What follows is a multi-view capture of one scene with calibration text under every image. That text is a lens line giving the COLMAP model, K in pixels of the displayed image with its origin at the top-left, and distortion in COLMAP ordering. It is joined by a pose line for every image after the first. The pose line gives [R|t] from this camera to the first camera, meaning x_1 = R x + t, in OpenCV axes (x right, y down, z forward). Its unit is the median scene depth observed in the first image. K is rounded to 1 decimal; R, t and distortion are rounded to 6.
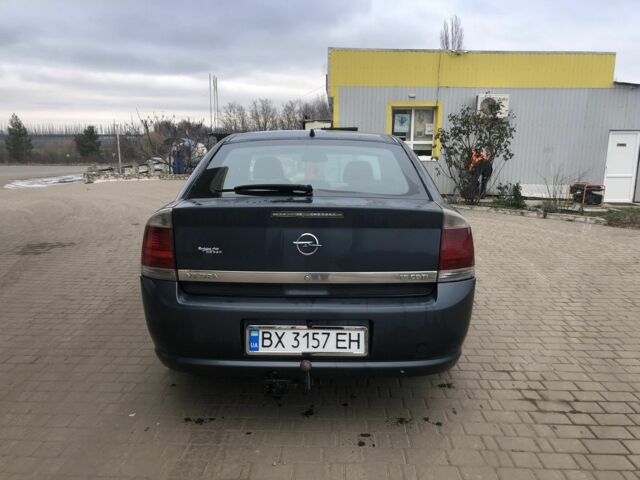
lens RADIAL K [[518.5, 0, 320.0], [0, 518.5, 240.0], [0, 0, 1]] dist [0.030639, 0.000715]
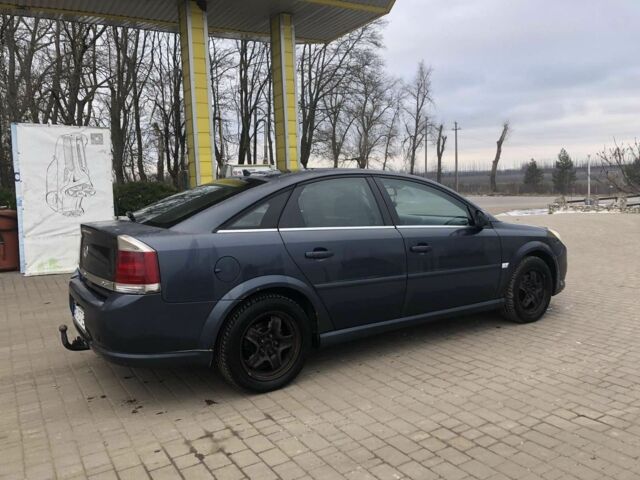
lens RADIAL K [[518.5, 0, 320.0], [0, 518.5, 240.0], [0, 0, 1]] dist [0.030639, 0.000715]
pose [[0.558361, 0.075551, -0.826151, 0.148110], [-0.123347, 0.992336, 0.007383, -0.011172], [0.820377, 0.097781, 0.563401, 0.064222]]
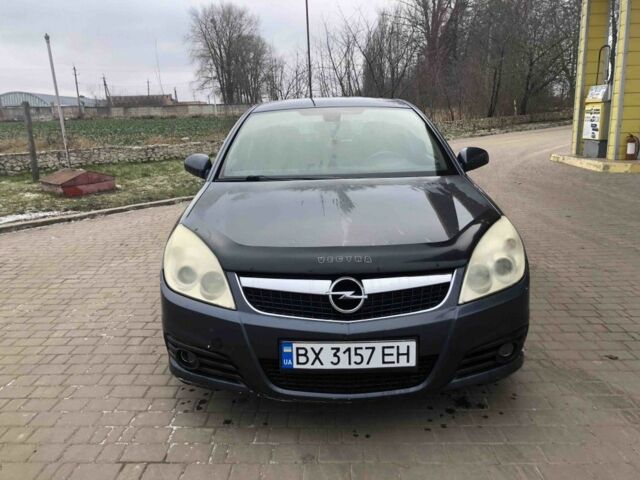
lens RADIAL K [[518.5, 0, 320.0], [0, 518.5, 240.0], [0, 0, 1]] dist [0.030639, 0.000715]
pose [[-0.999646, 0.025836, -0.006411, 0.002766], [0.021125, 0.916512, 0.399450, -0.060887], [0.016196, 0.399173, -0.916733, 0.344597]]
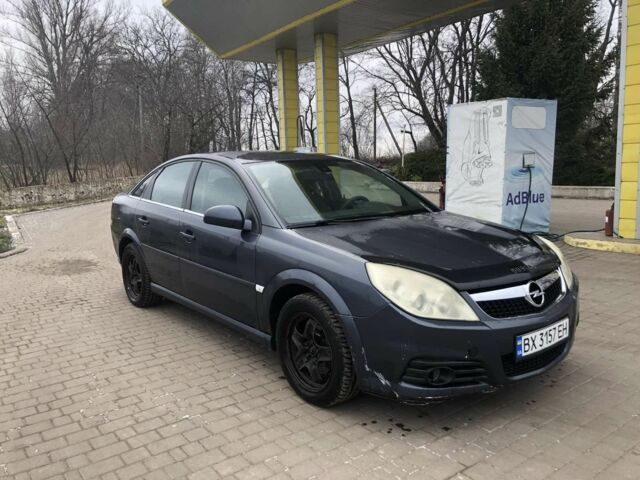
lens RADIAL K [[518.5, 0, 320.0], [0, 518.5, 240.0], [0, 0, 1]] dist [0.030639, 0.000715]
pose [[-0.771616, 0.108424, -0.626780, 0.101749], [-0.091675, 0.956123, 0.278254, -0.058058], [0.629448, 0.272165, -0.727820, 0.322473]]
